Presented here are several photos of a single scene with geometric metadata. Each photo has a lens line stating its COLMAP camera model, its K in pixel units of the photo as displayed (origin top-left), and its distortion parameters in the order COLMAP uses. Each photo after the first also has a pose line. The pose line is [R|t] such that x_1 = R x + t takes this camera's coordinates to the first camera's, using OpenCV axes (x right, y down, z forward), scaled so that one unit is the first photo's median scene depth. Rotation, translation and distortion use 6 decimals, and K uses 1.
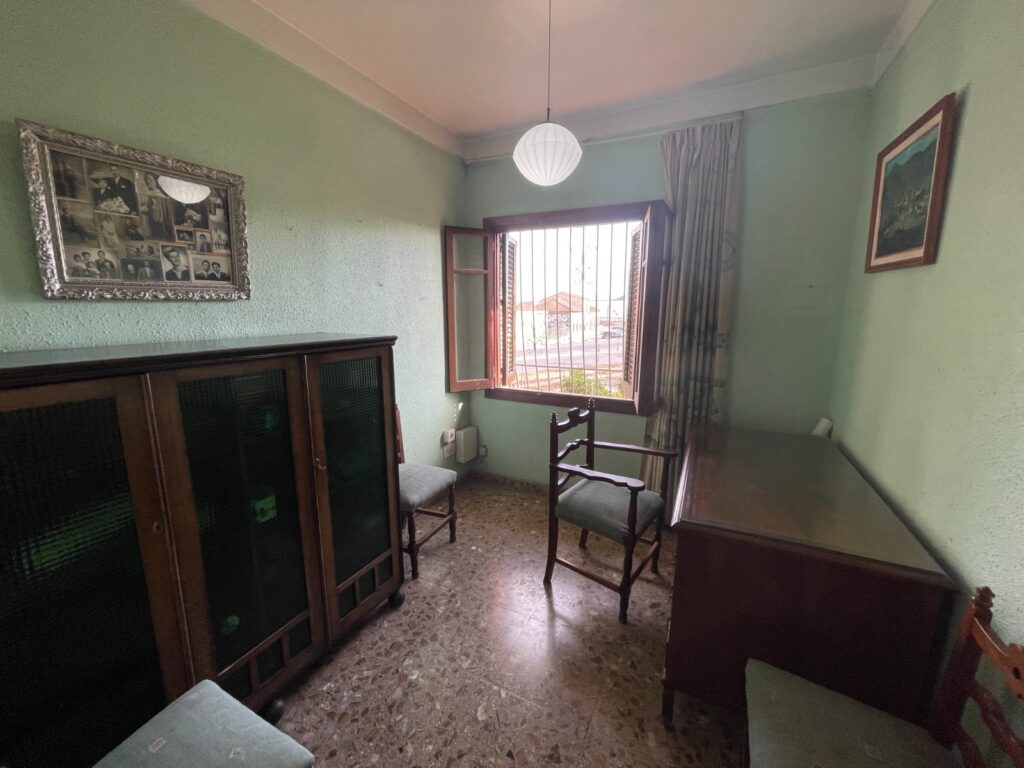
lens RADIAL K [[412.3, 0, 510.2], [0, 412.3, 389.1], [0, 0, 1]] dist [-0.010500, 0.000416]
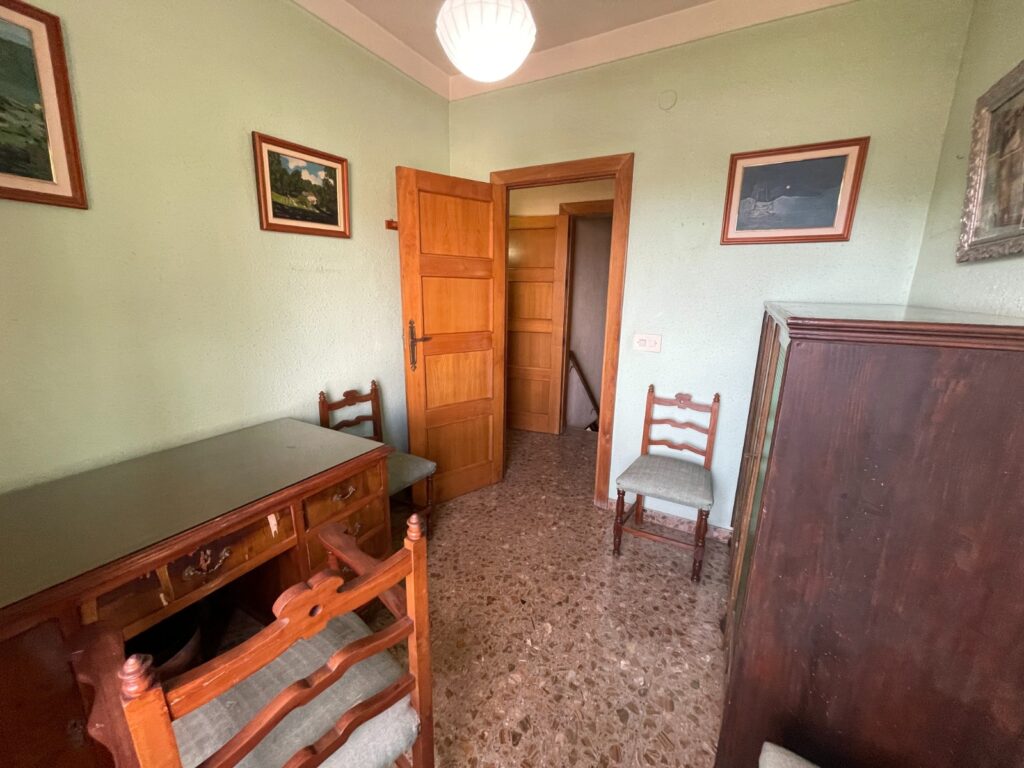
lens RADIAL K [[412.3, 0, 510.7], [0, 412.3, 378.4], [0, 0, 1]] dist [-0.010500, 0.000416]
pose [[-0.998457, -0.028353, 0.047739, -0.001682], [-0.007693, 0.922144, 0.386769, -0.275247], [-0.054988, 0.385805, -0.920940, 1.688278]]
